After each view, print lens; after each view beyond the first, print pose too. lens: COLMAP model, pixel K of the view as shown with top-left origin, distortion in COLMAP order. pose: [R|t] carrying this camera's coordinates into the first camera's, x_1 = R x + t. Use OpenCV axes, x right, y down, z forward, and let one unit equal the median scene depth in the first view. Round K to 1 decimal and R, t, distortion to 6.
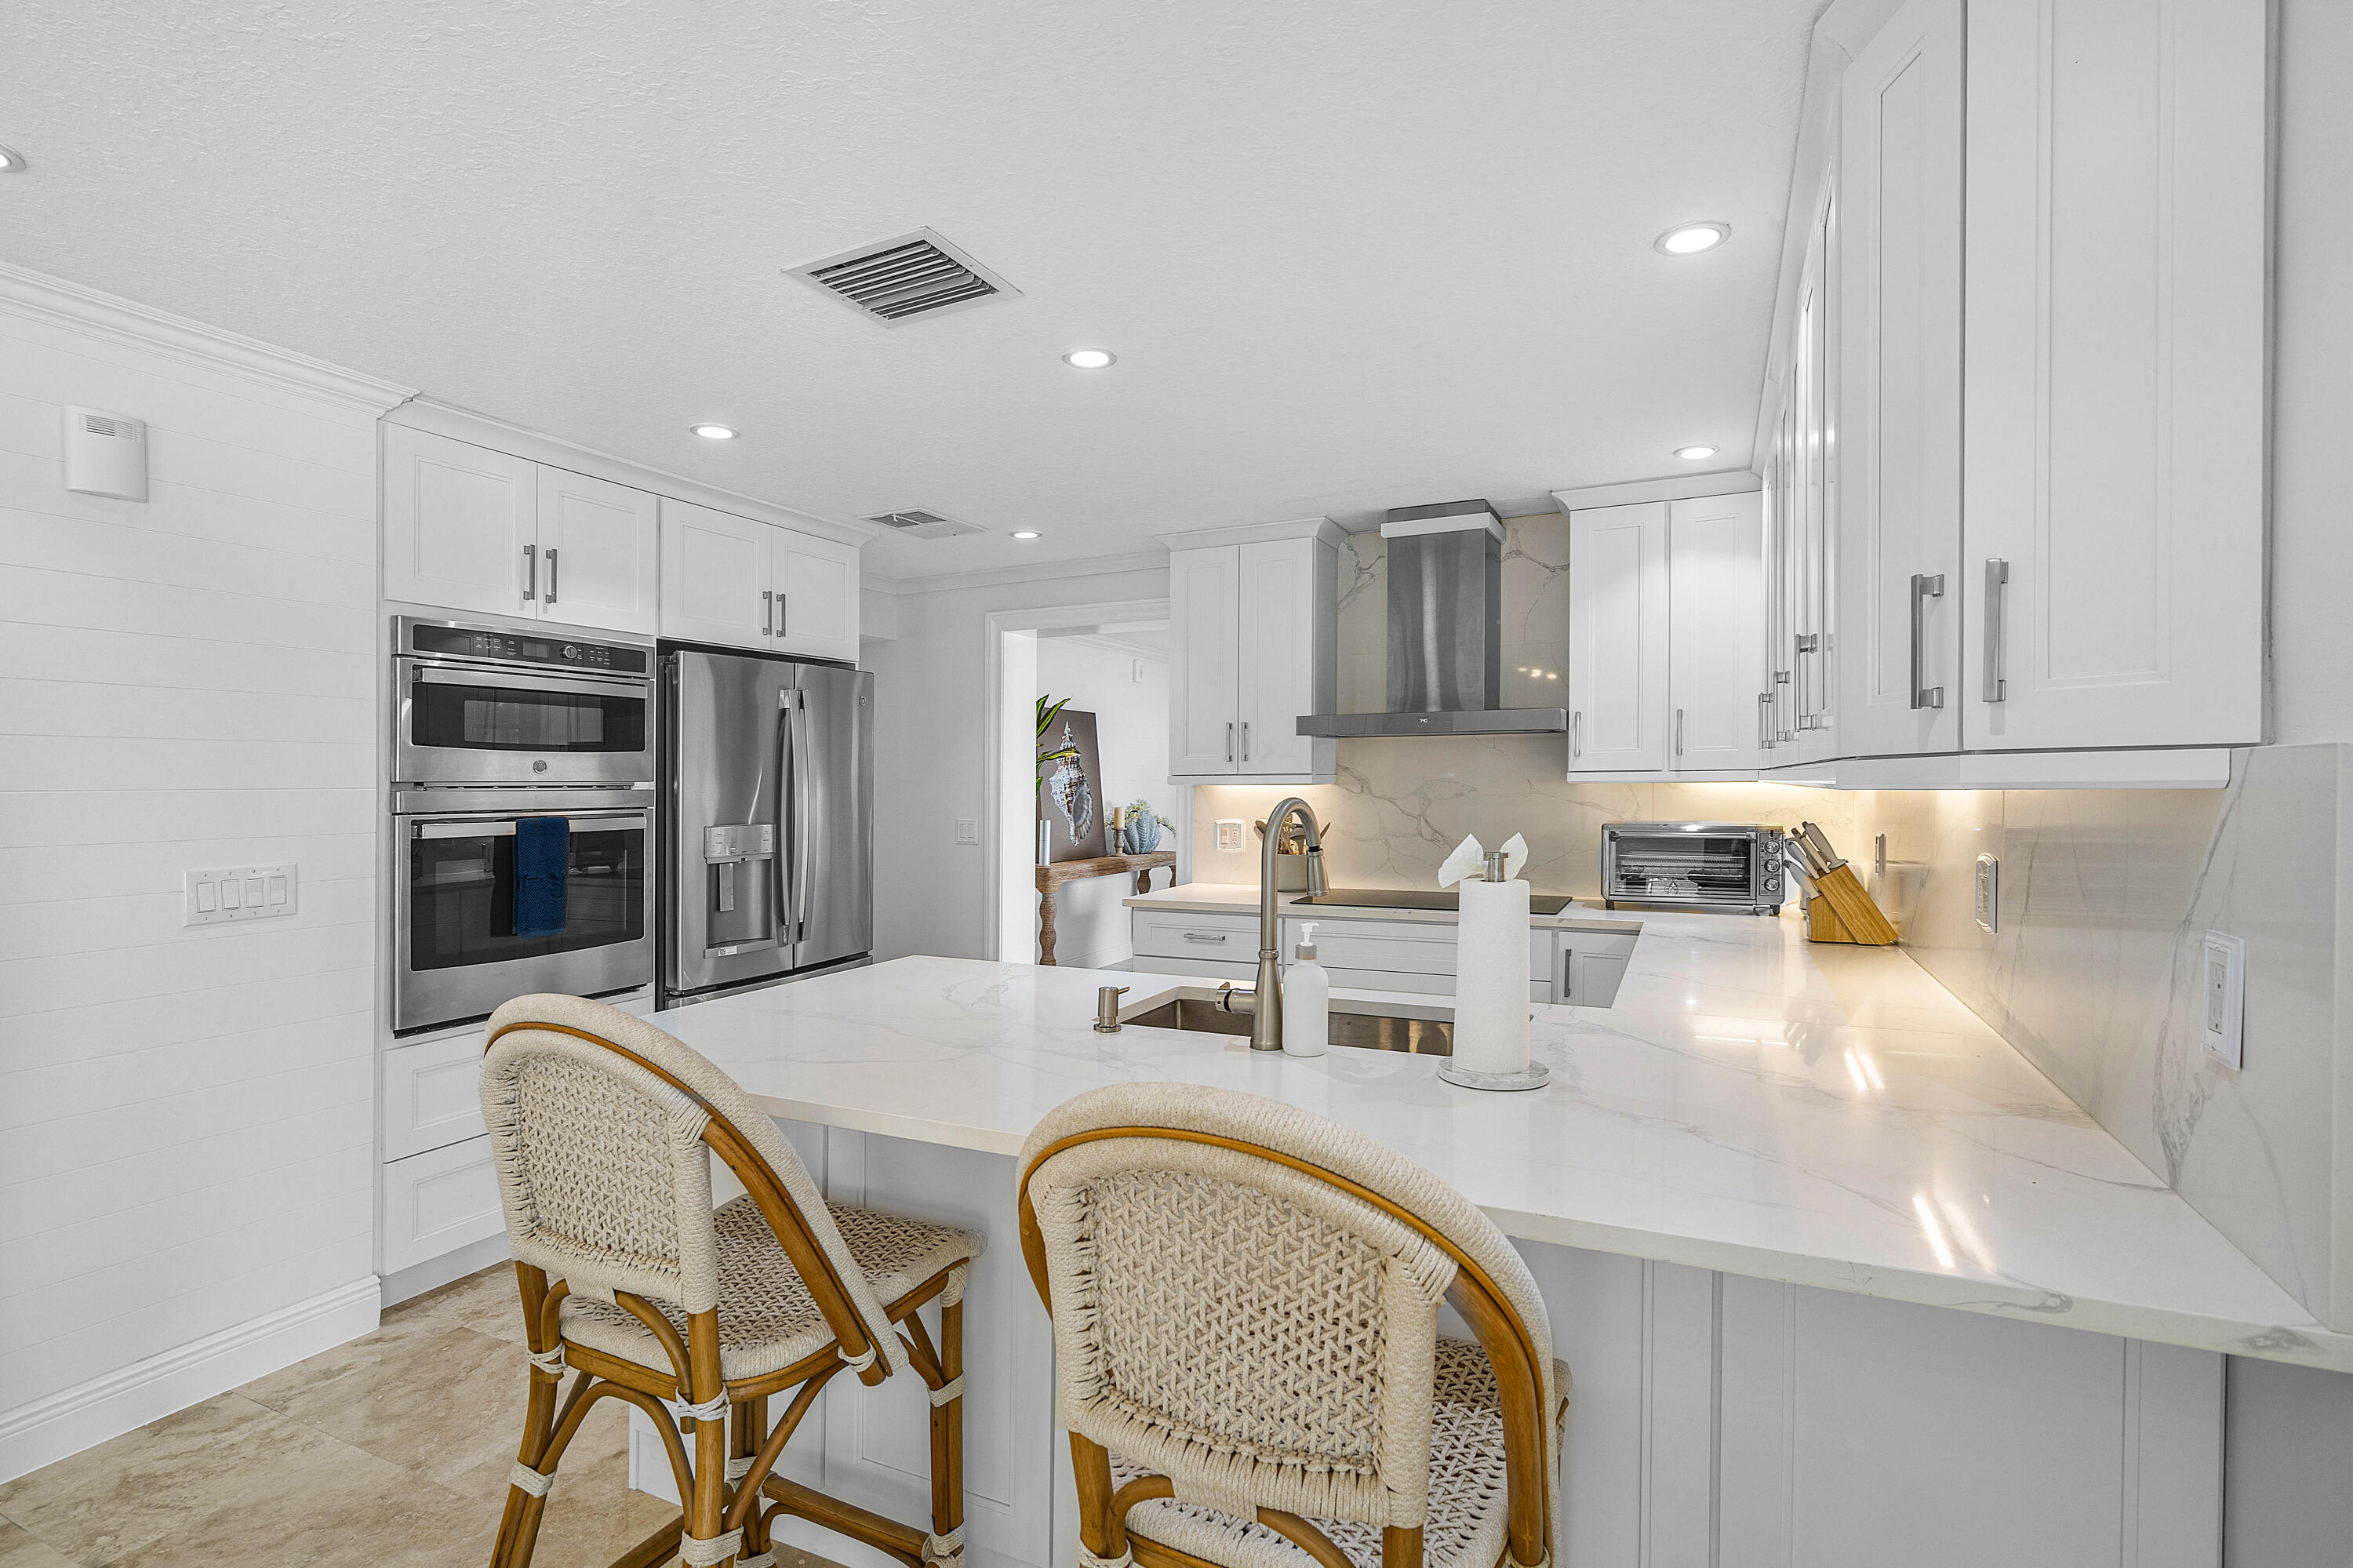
lens RADIAL K [[1088.1, 0, 1146.1], [0, 1088.1, 822.3], [0, 0, 1]] dist [-0.002356, 0.000324]
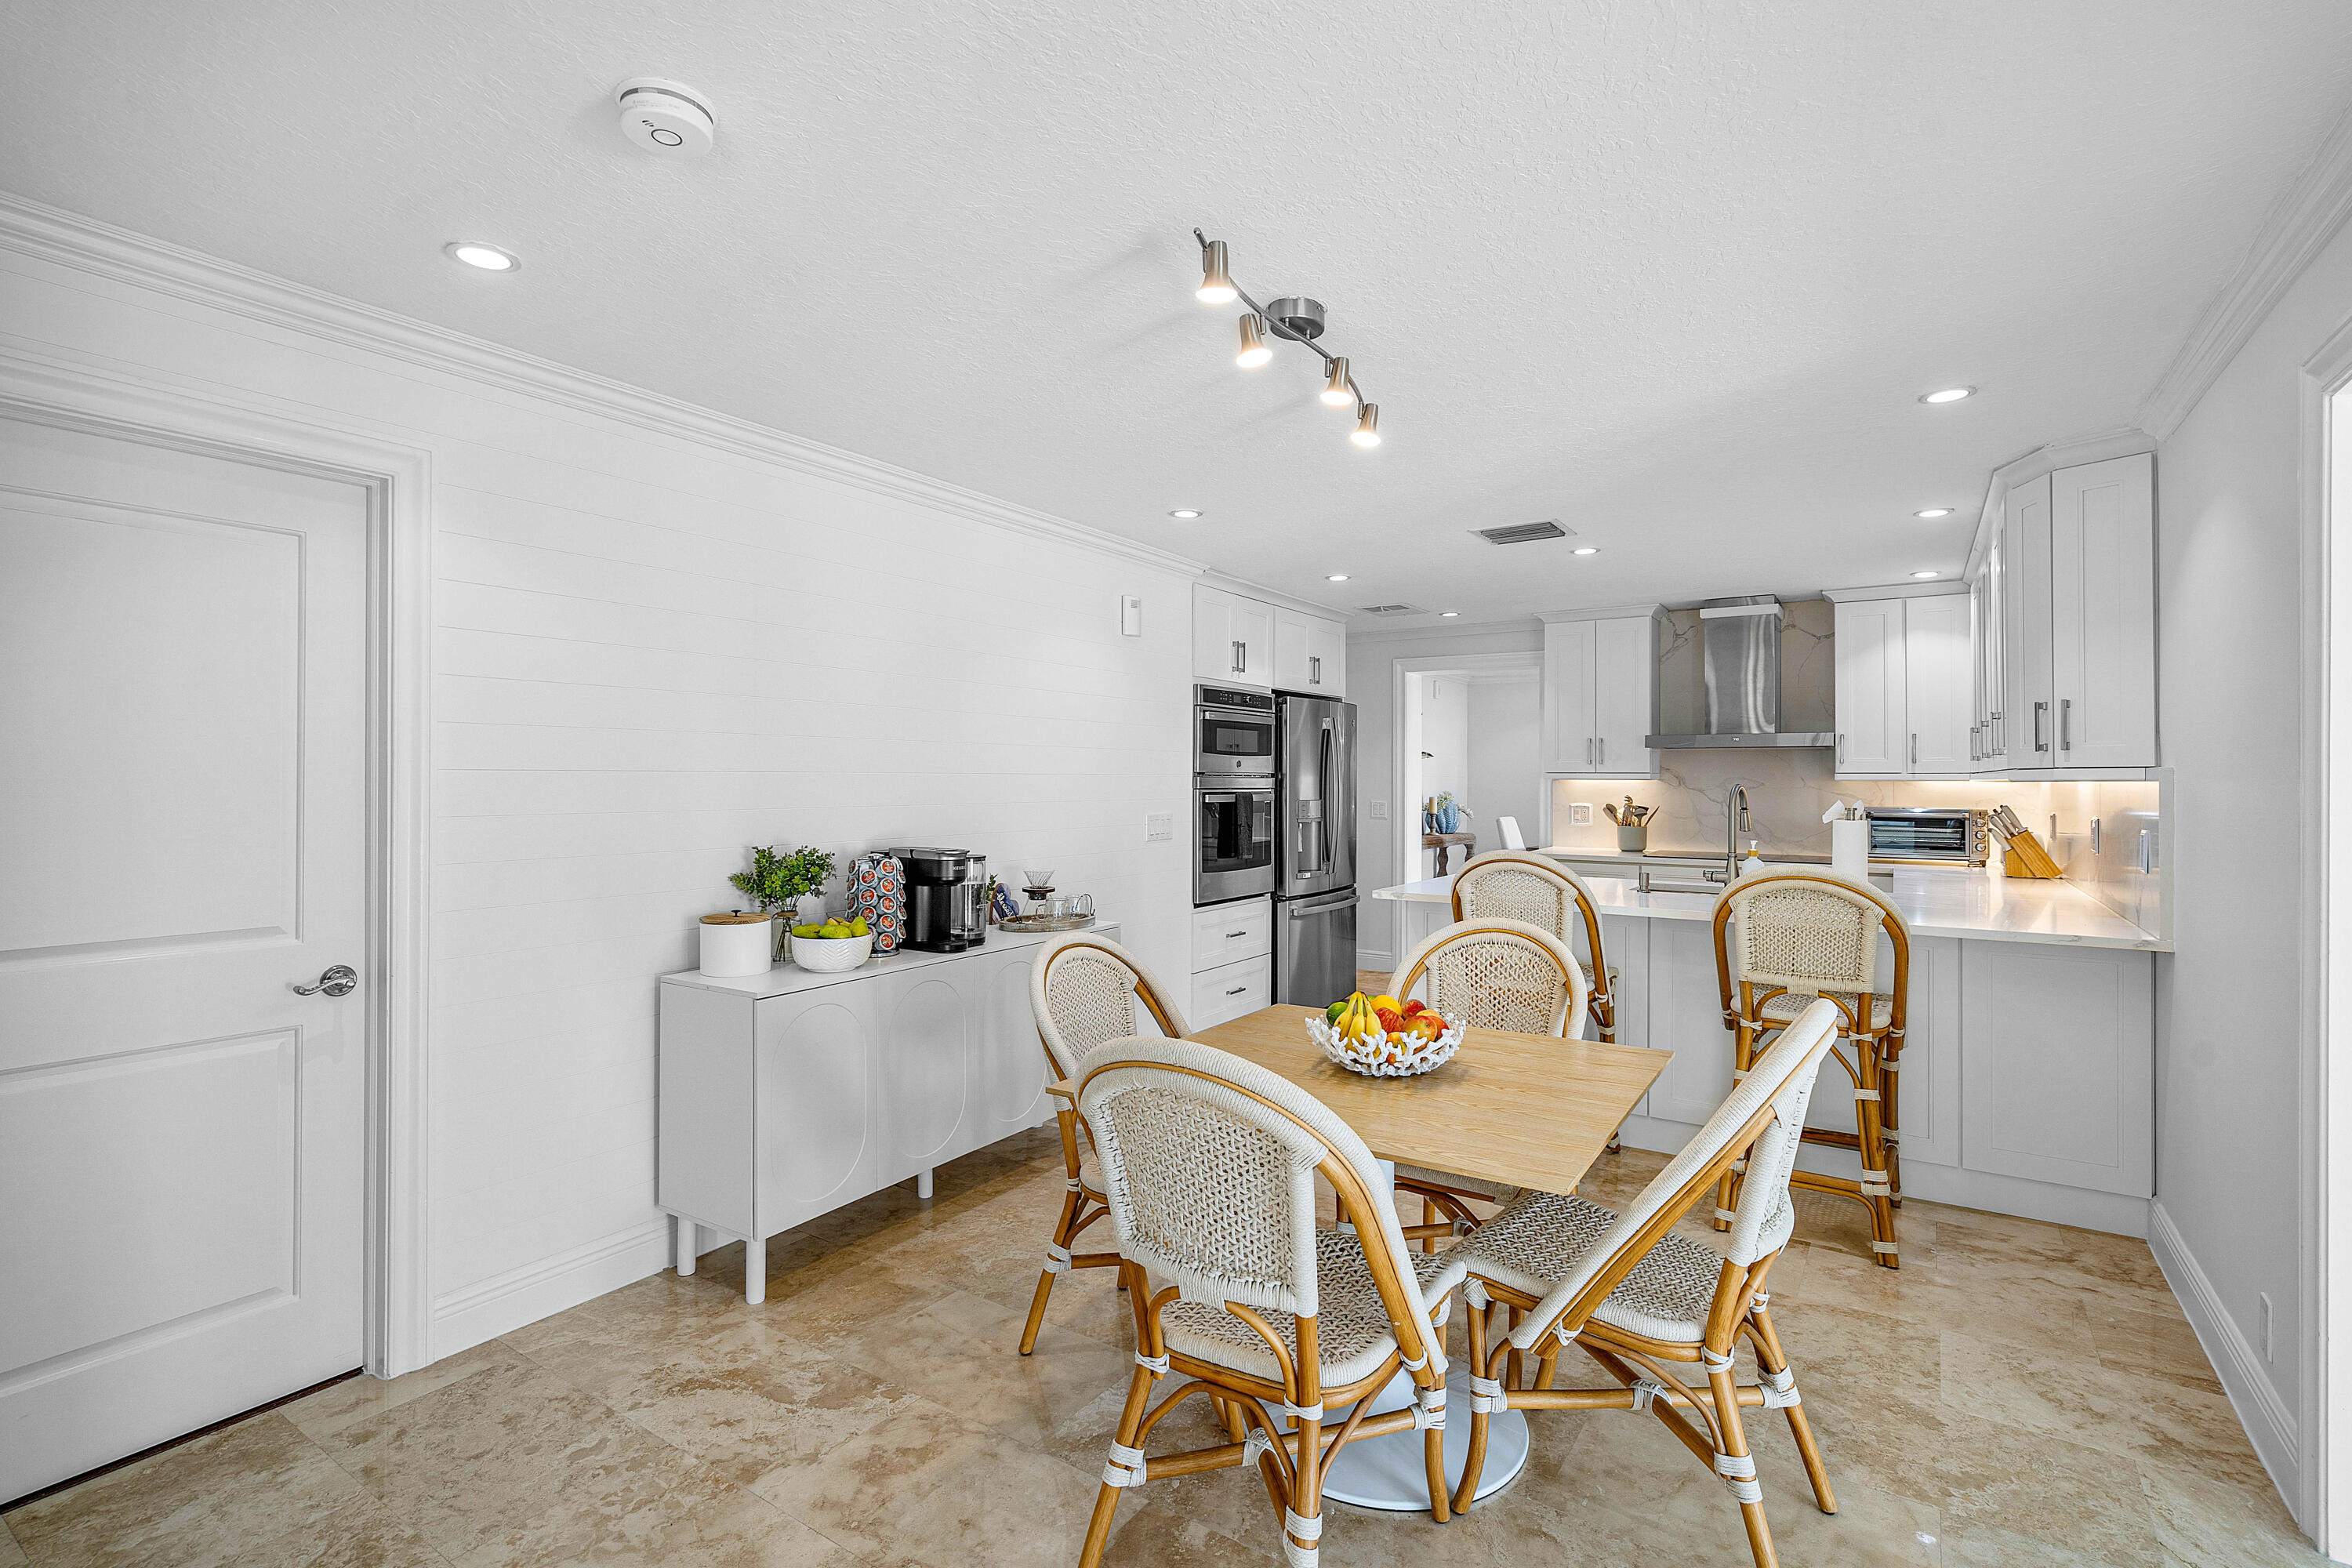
lens RADIAL K [[1086.4, 0, 1175.9], [0, 1086.4, 769.2], [0, 0, 1]] dist [-0.005025, -0.000438]
pose [[0.993270, 0.009786, -0.115408, -0.425130], [-0.014940, 0.998925, -0.043874, 0.034405], [0.114854, 0.045303, 0.992349, -0.735875]]
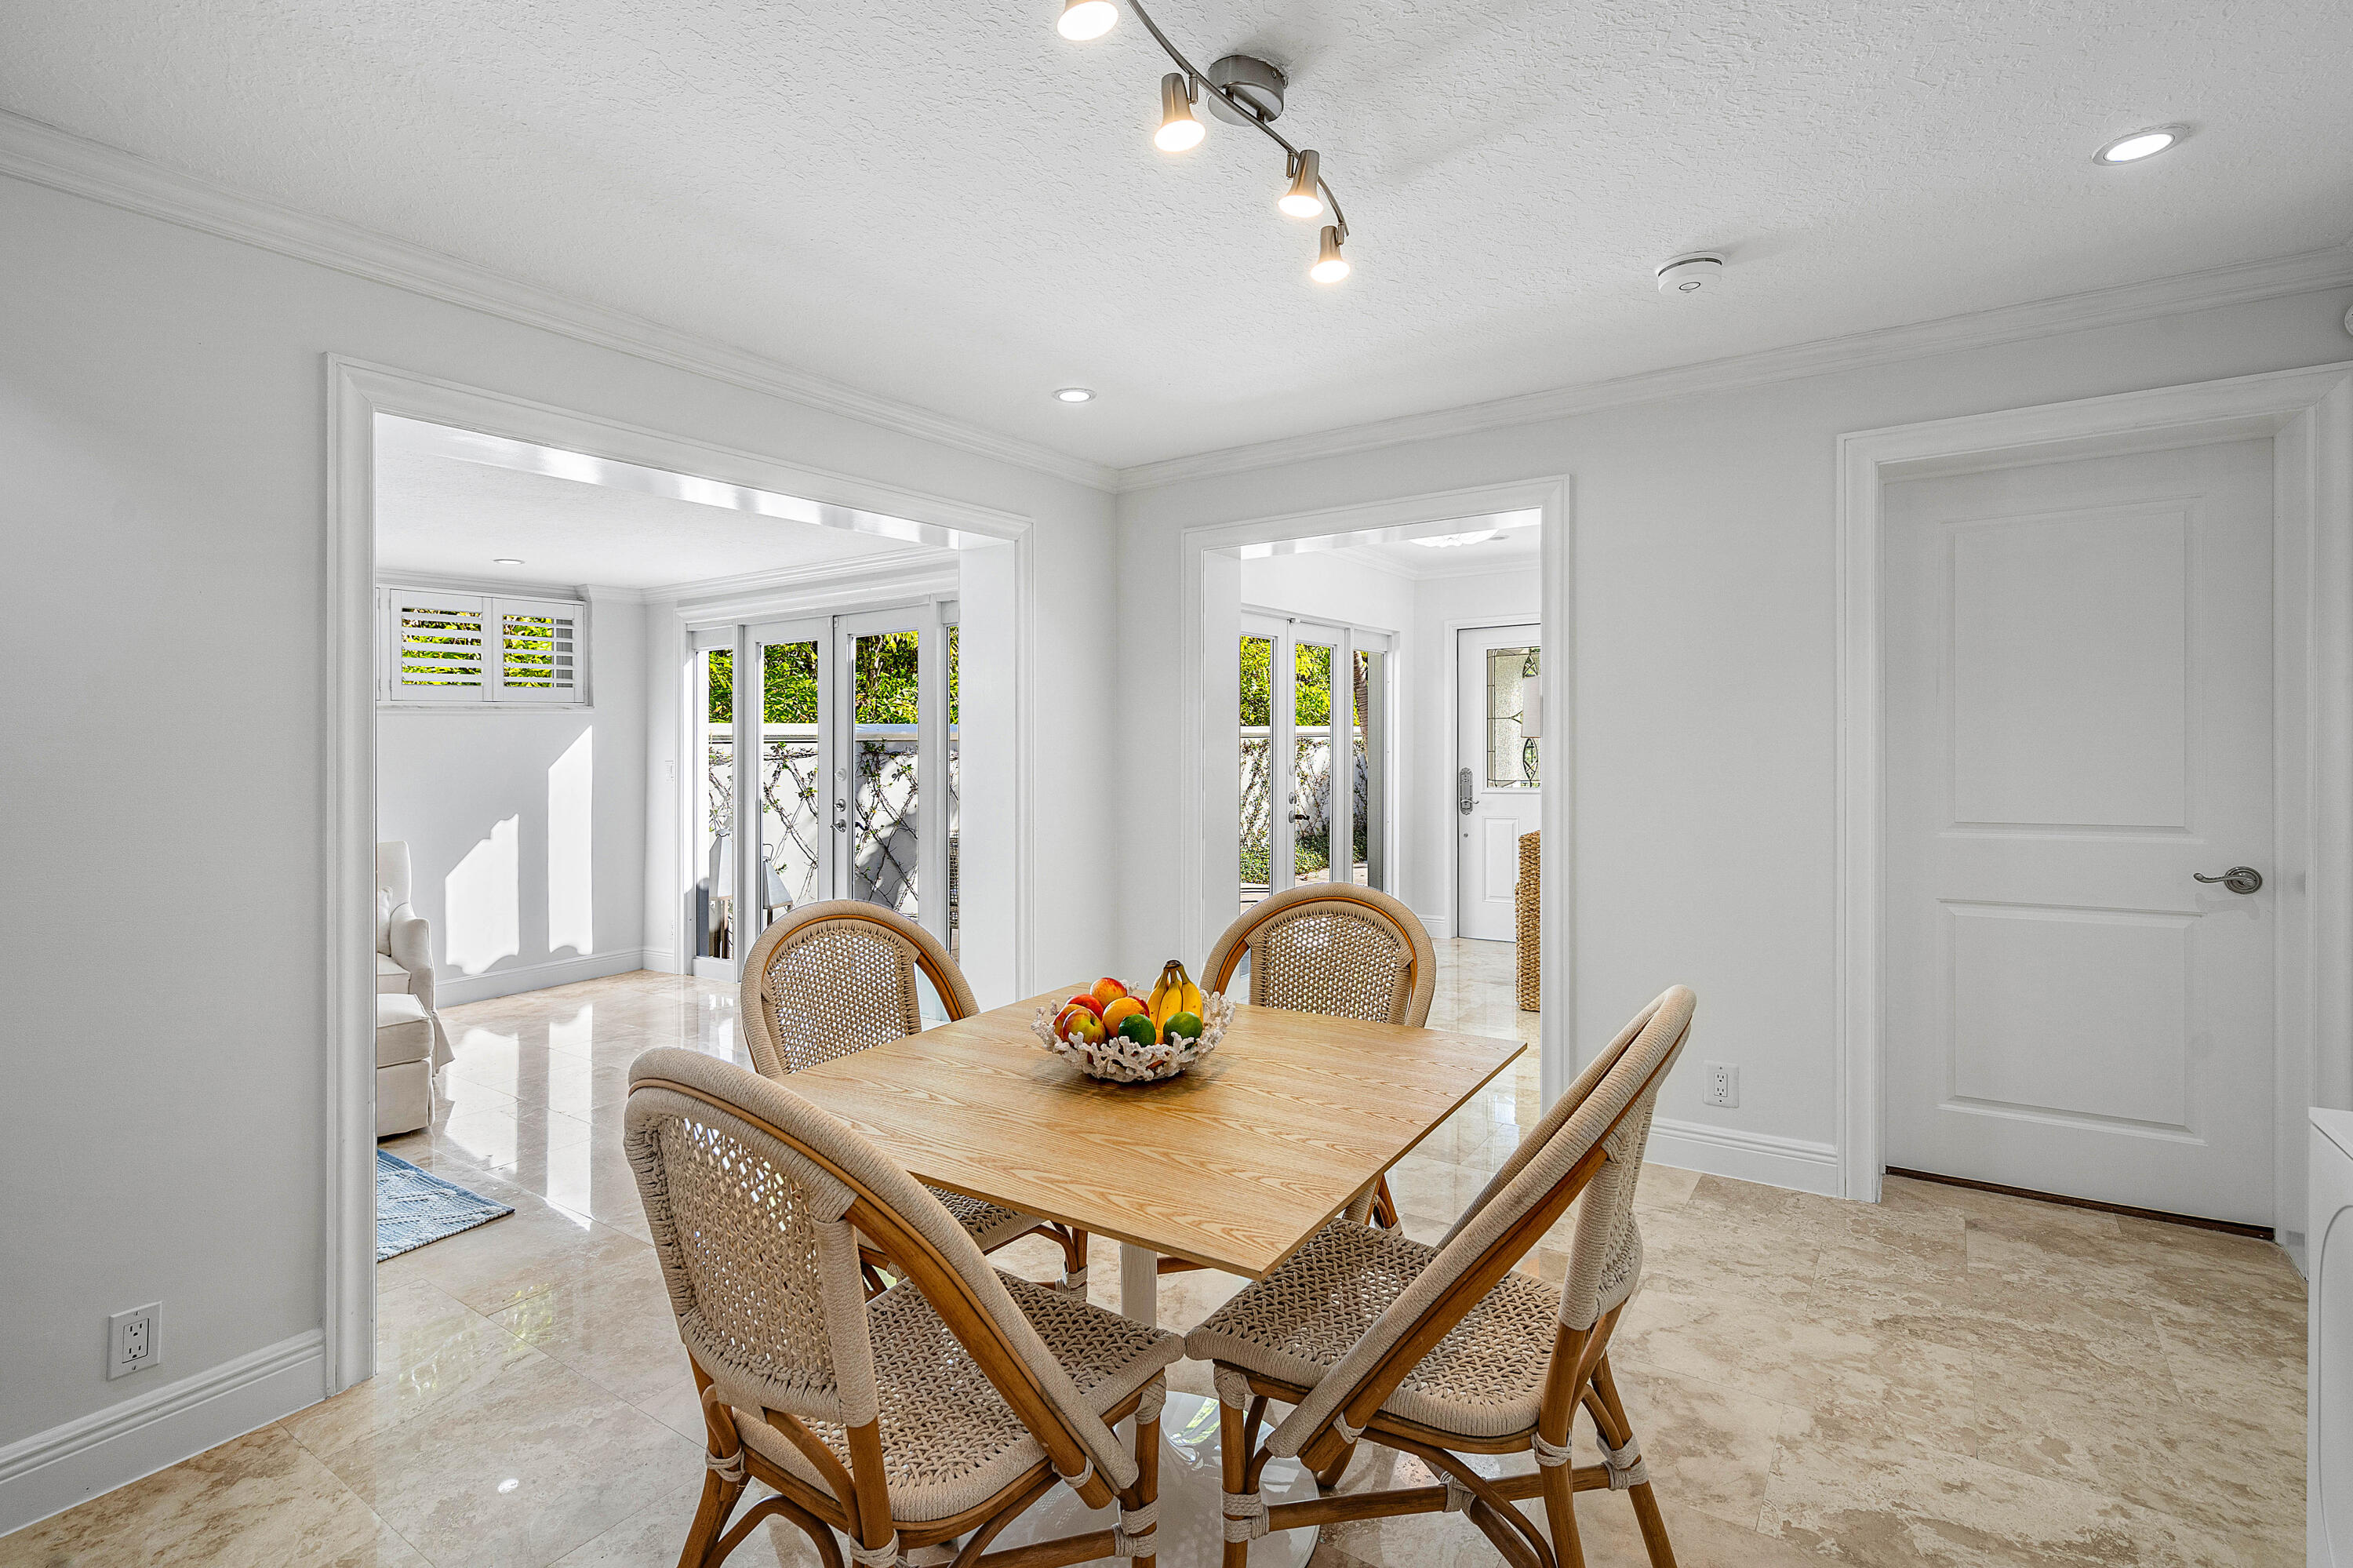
lens RADIAL K [[1097.6, 0, 1150.1], [0, 1097.6, 769.6], [0, 0, 1]] dist [-0.003182, 0.000169]
pose [[-0.990216, 0.021787, 0.137831, -0.453534], [0.031069, 0.997365, 0.065553, -0.000325], [-0.136039, 0.069194, -0.988284, 0.520374]]
